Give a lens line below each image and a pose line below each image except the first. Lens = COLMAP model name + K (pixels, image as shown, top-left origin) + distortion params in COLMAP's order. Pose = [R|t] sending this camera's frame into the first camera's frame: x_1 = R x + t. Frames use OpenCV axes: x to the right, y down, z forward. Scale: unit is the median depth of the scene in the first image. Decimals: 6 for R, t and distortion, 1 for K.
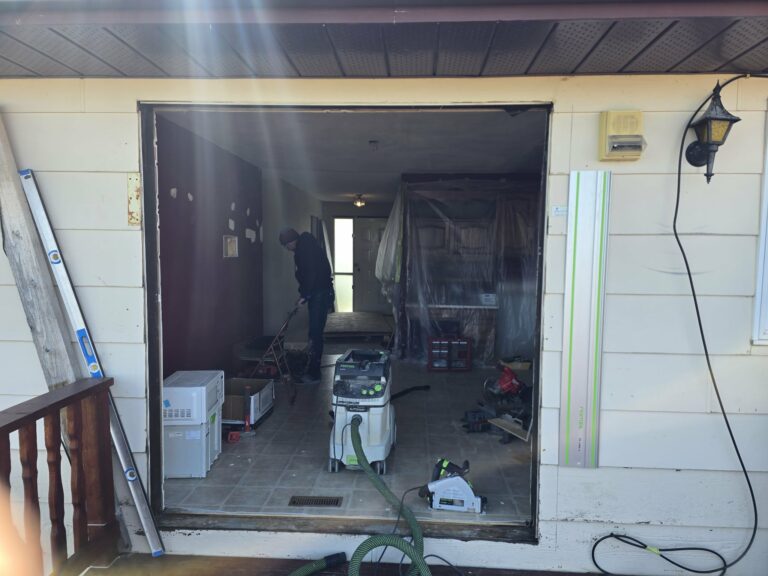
lens RADIAL K [[507.4, 0, 387.6], [0, 507.4, 292.7], [0, 0, 1]] dist [0.055131, -0.039060]
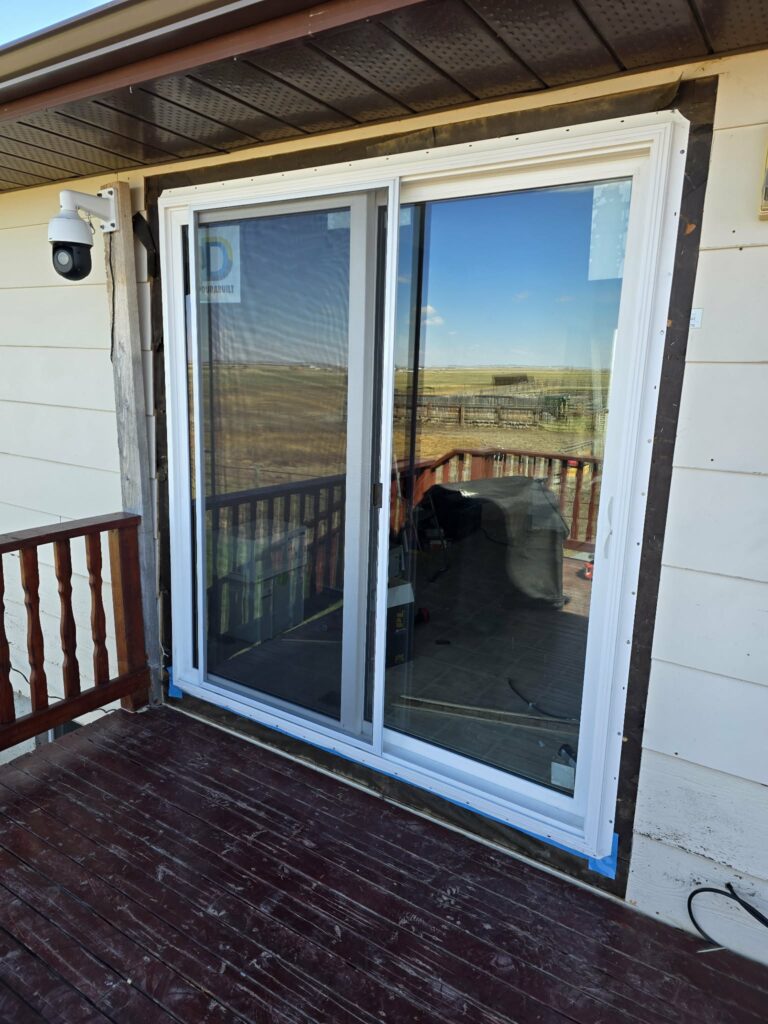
lens RADIAL K [[676.5, 0, 374.7], [0, 676.5, 501.4], [0, 0, 1]] dist [0.055131, -0.039060]
pose [[0.868594, 0.111976, -0.482706, 0.392172], [-0.059362, 0.990632, 0.122983, -0.030759], [0.491955, -0.078168, 0.867104, 0.154709]]
